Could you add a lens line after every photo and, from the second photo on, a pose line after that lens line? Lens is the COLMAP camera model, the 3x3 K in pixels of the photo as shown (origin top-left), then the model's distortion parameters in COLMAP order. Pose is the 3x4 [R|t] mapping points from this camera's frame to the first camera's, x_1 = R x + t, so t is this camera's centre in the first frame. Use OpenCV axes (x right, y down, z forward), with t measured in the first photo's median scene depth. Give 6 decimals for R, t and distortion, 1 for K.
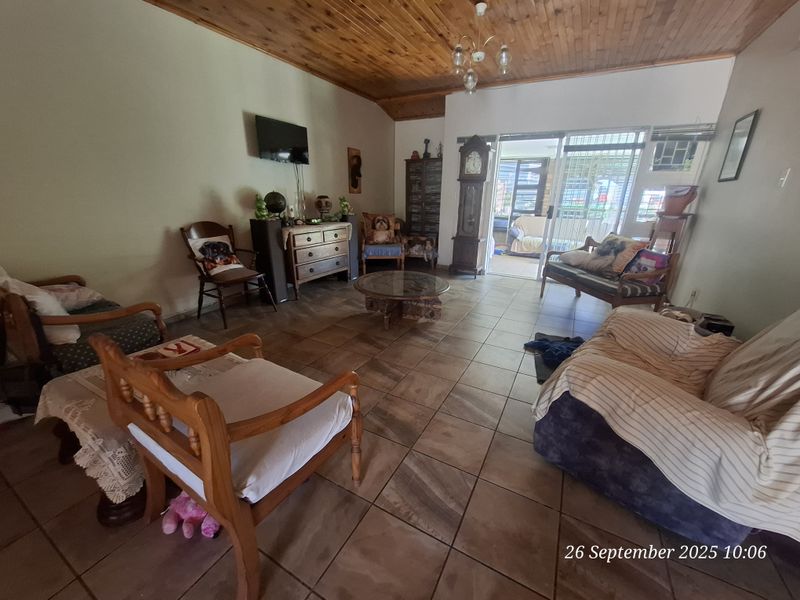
lens RADIAL K [[318.7, 0, 402.0], [0, 318.7, 300.6], [0, 0, 1]] dist [-0.003813, -0.000191]
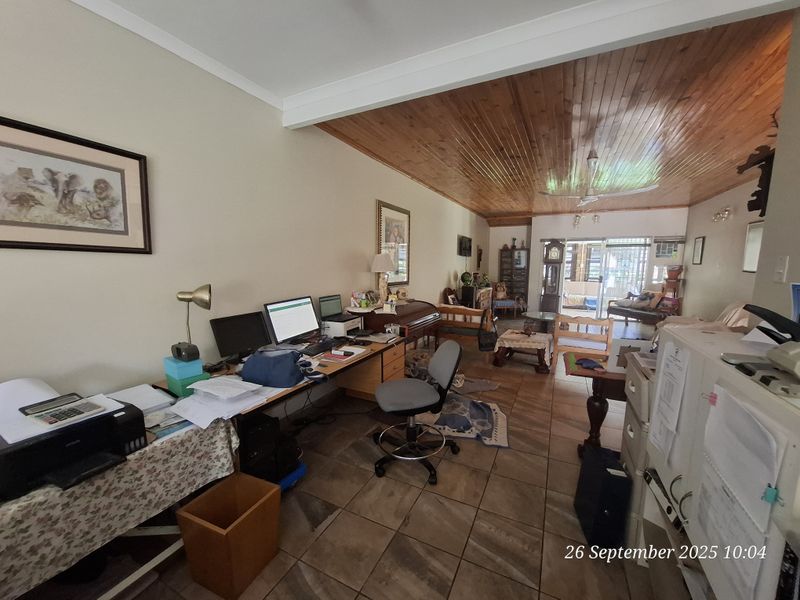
lens RADIAL K [[318.7, 0, 400.1], [0, 318.7, 300.4], [0, 0, 1]] dist [-0.003813, -0.000191]
pose [[0.999371, -0.021926, 0.027882, -0.811565], [0.027082, 0.979308, -0.200556, 0.185733], [-0.022907, 0.201185, 0.979285, -0.782502]]
